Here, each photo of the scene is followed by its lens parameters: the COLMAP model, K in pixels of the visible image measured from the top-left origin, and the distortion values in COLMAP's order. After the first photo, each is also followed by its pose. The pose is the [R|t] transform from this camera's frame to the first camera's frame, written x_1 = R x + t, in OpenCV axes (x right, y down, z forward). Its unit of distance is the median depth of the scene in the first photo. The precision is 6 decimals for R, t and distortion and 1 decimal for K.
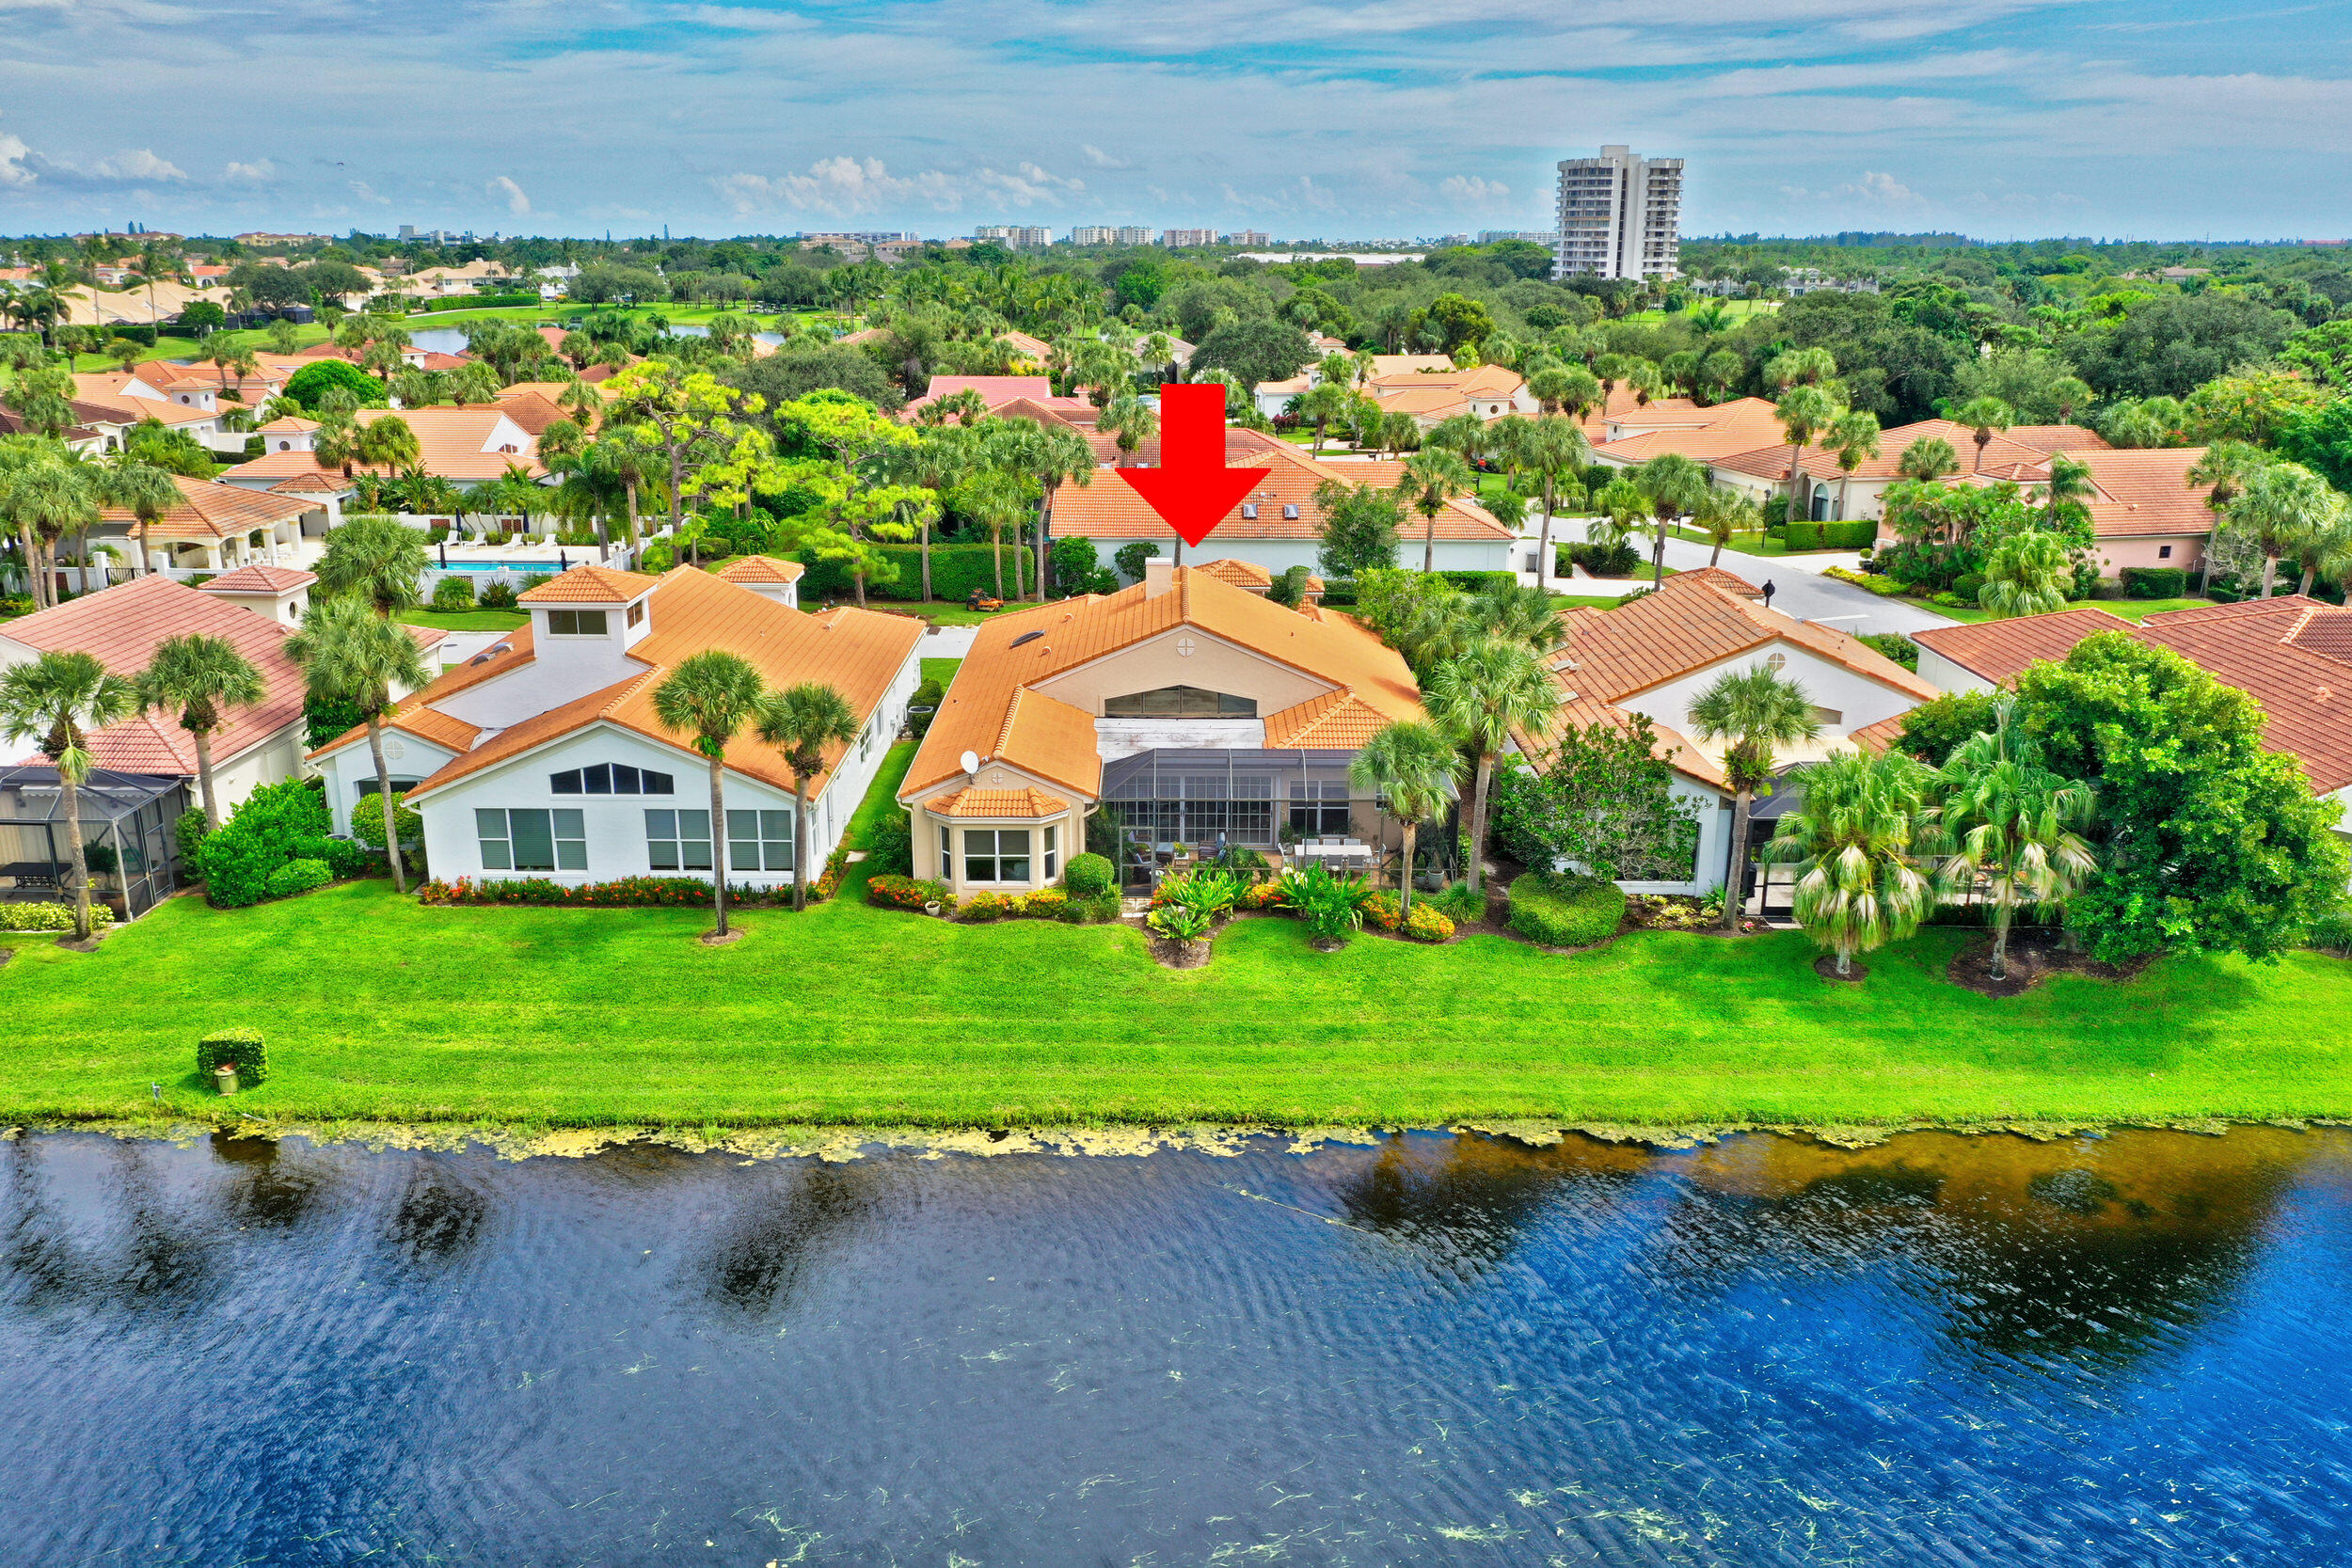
lens RADIAL K [[1860.2, 0, 1175.9], [0, 1860.2, 788.1], [0, 0, 1]] dist [-0.003852, 0.002659]
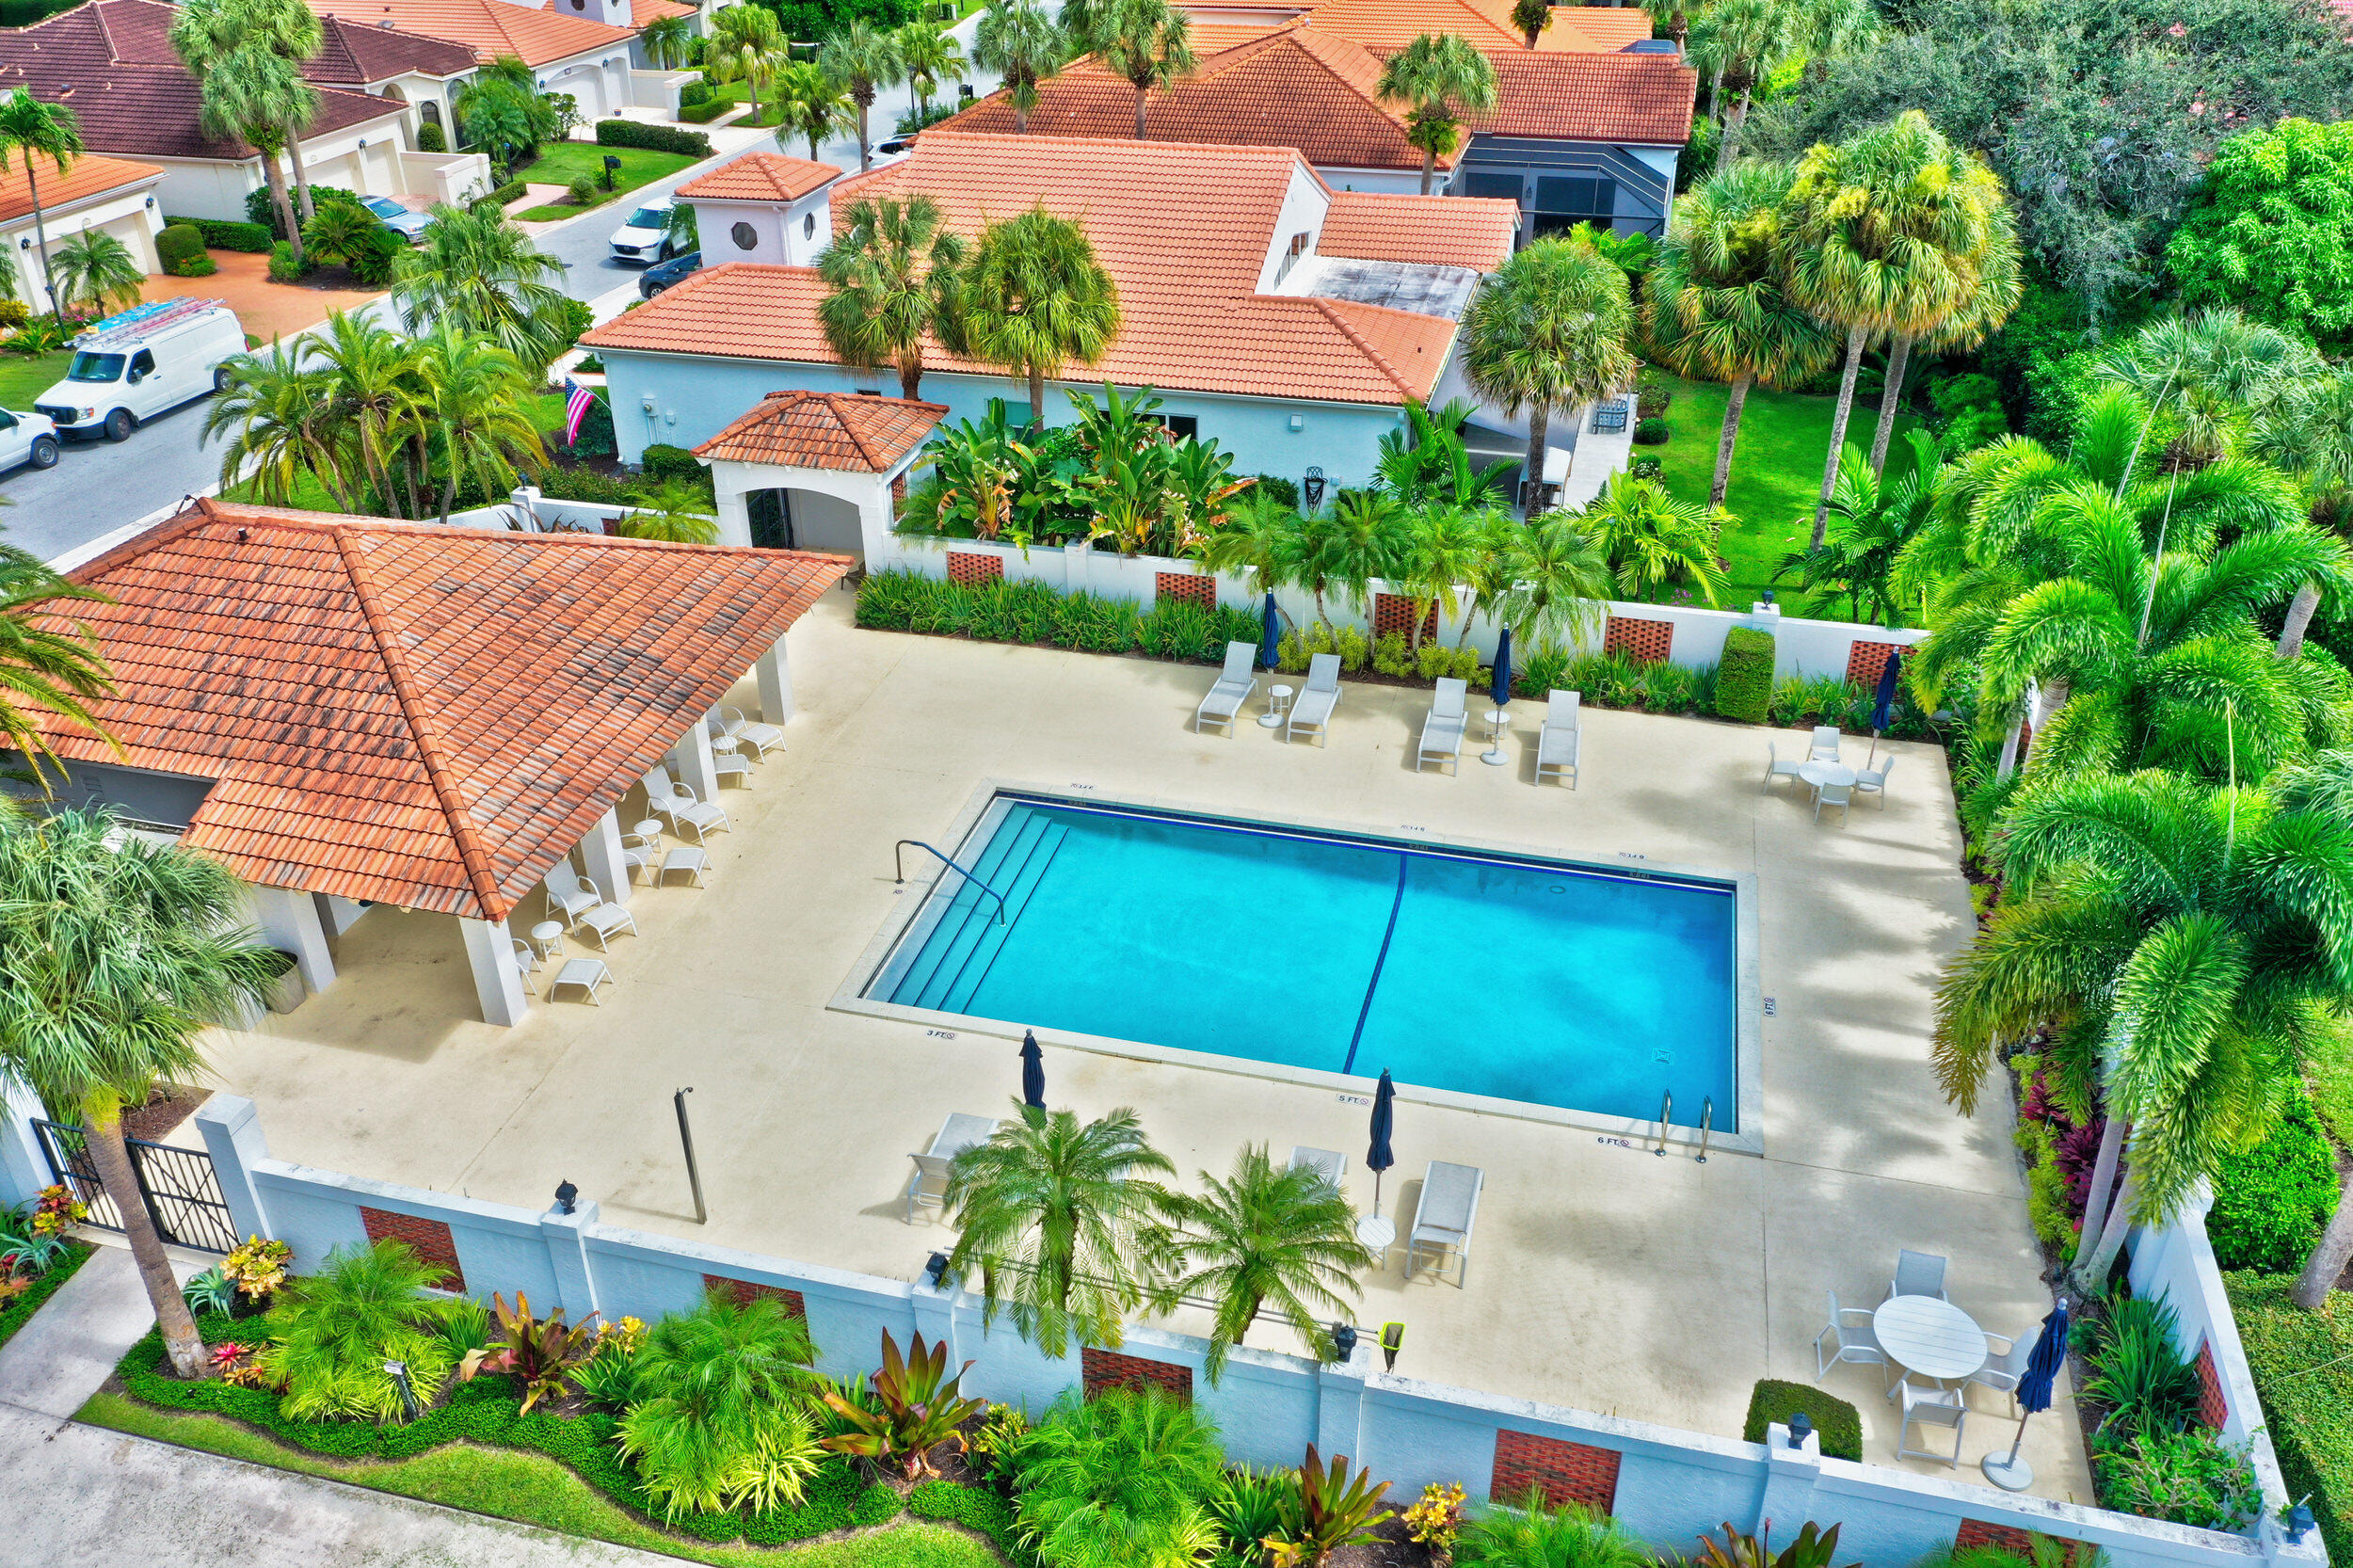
lens RADIAL K [[1861.2, 0, 1172.1], [0, 1861.2, 782.6], [0, 0, 1]] dist [-0.003852, 0.002659]
pose [[0.970951, 0.104966, -0.215027, -0.319911], [-0.050056, 0.967865, 0.246438, -0.184940], [0.233985, -0.228516, 0.945003, 0.675944]]
